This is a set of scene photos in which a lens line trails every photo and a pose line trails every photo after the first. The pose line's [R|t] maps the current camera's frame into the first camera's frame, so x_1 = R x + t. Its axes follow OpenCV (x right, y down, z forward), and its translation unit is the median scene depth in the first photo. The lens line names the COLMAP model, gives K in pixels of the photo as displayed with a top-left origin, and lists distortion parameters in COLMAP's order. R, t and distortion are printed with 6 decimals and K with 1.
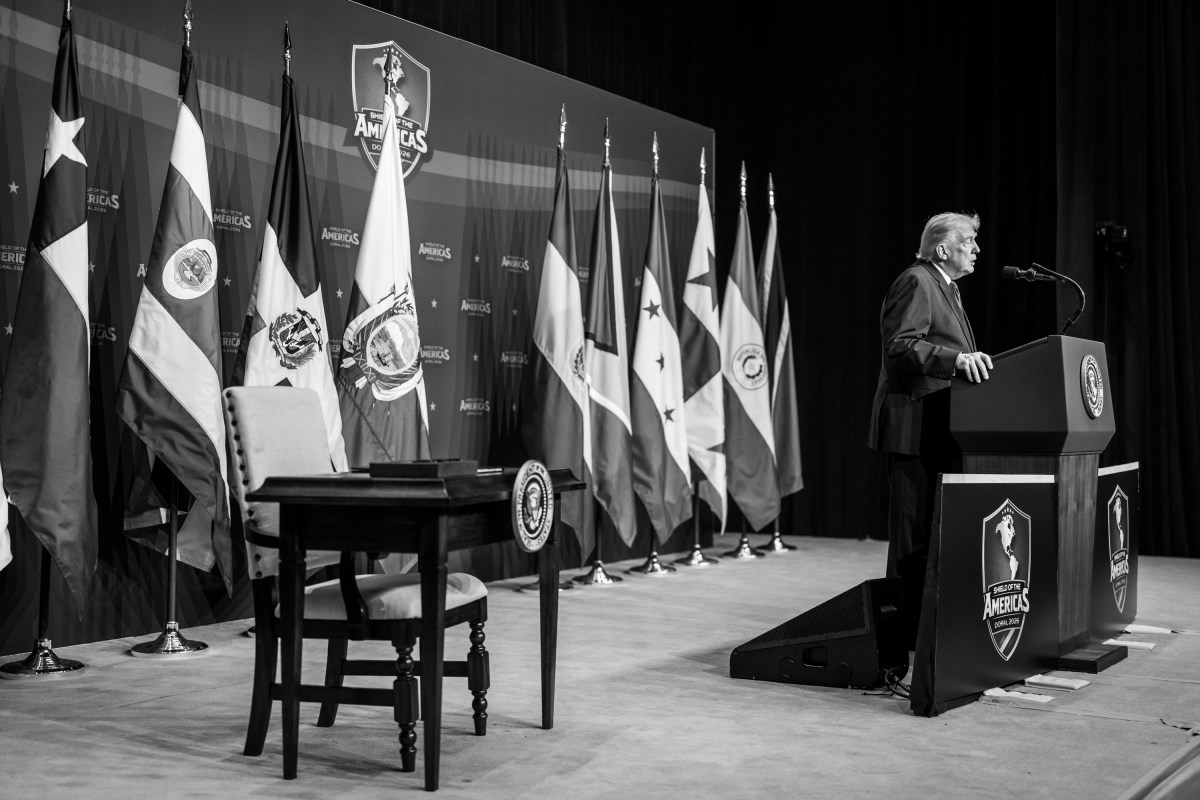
lens RADIAL K [[1503.0, 0, 597.1], [0, 1503.0, 378.5], [0, 0, 1]] dist [0.004192, 0.000000]
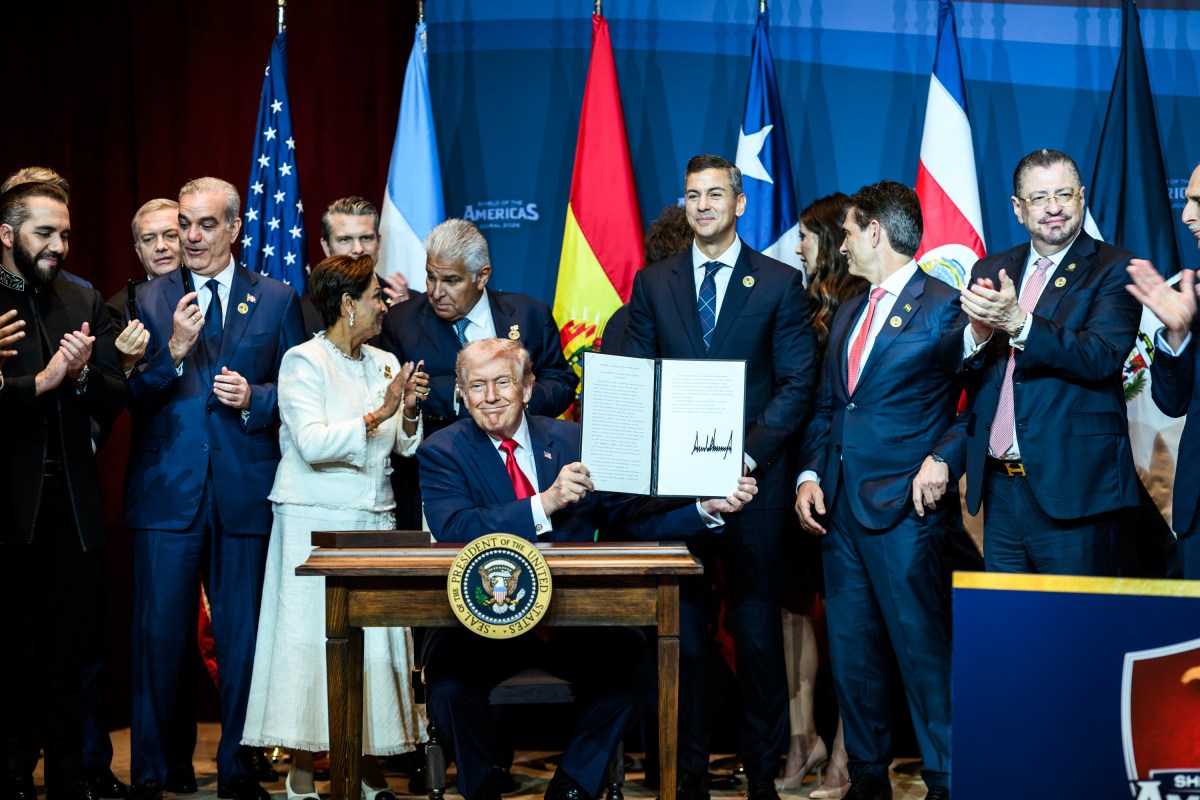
lens RADIAL K [[2791.2, 0, 617.4], [0, 2791.2, 461.6], [0, 0, 1]] dist [-0.011379, 0.000000]
pose [[0.295992, -0.001664, -0.955189, 1.149429], [0.032623, 0.999433, 0.008368, 0.000945], [0.954633, -0.033638, 0.295878, 0.445542]]
